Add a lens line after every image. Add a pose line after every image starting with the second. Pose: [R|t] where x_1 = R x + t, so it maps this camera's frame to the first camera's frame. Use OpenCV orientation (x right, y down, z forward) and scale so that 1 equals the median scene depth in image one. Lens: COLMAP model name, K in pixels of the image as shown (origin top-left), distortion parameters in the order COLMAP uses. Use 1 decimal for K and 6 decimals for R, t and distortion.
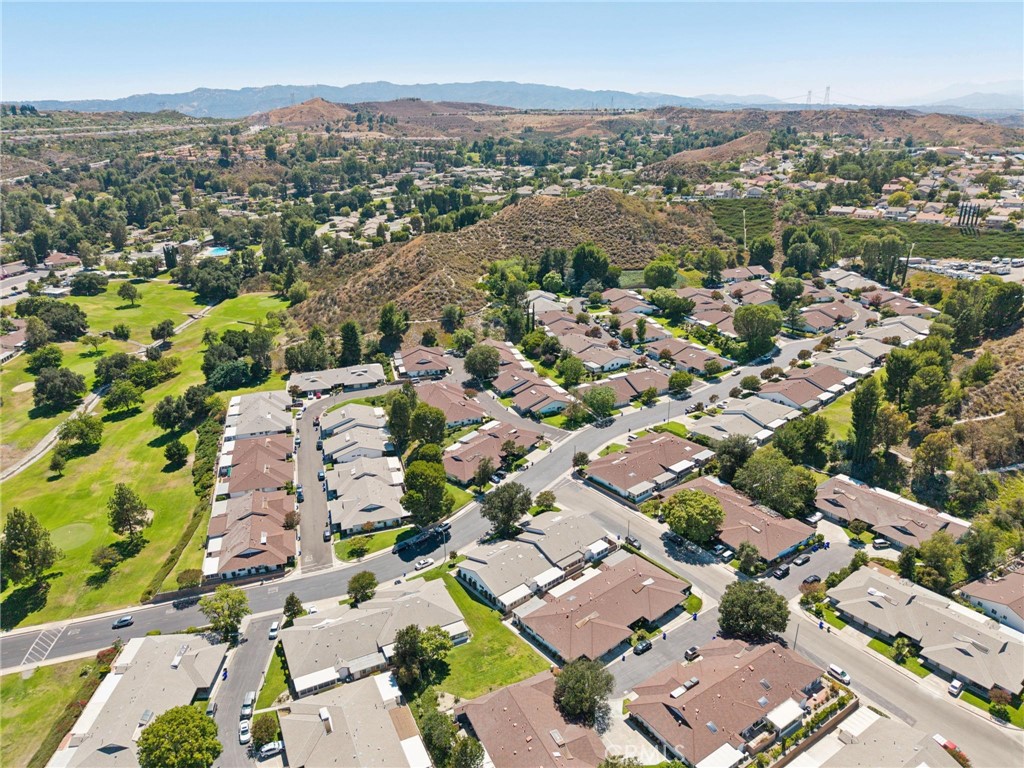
lens RADIAL K [[728.5, 0, 512.0], [0, 728.5, 384.0], [0, 0, 1]] dist [0.065692, -0.103163]
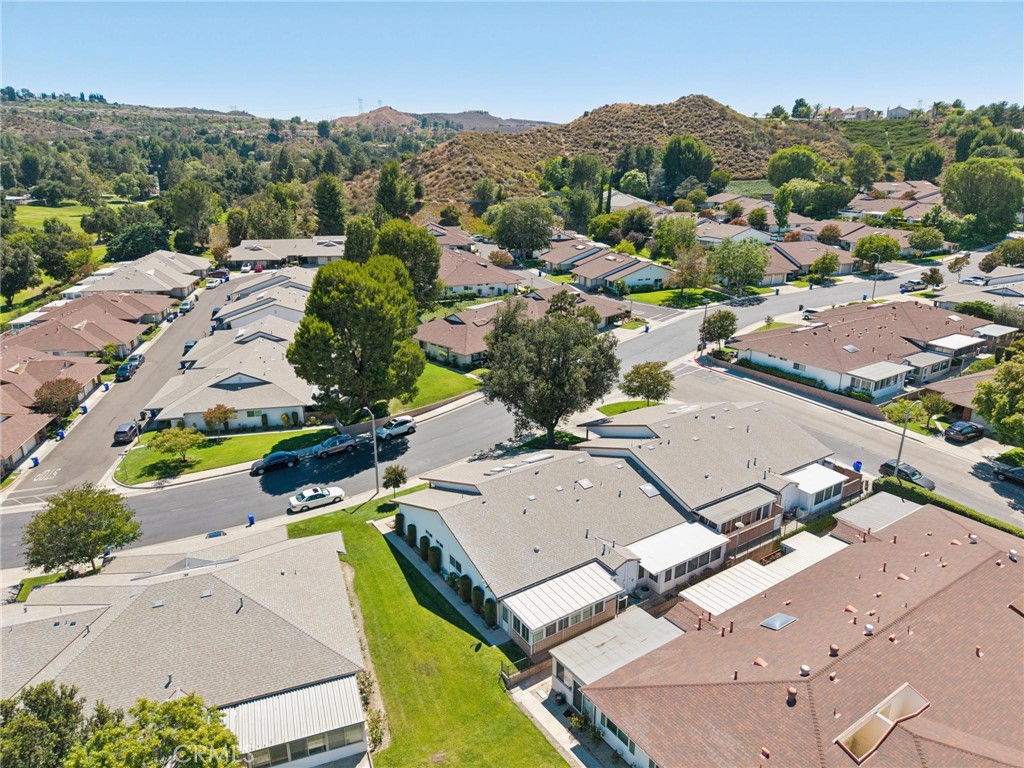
lens RADIAL K [[697.8, 0, 512.0], [0, 697.8, 384.0], [0, 0, 1]] dist [0.000417, -0.005427]
pose [[0.995668, 0.047932, -0.079676, 0.001145], [-0.052173, 0.997281, -0.052038, 0.174364], [0.076965, 0.055969, 0.995462, 0.570919]]
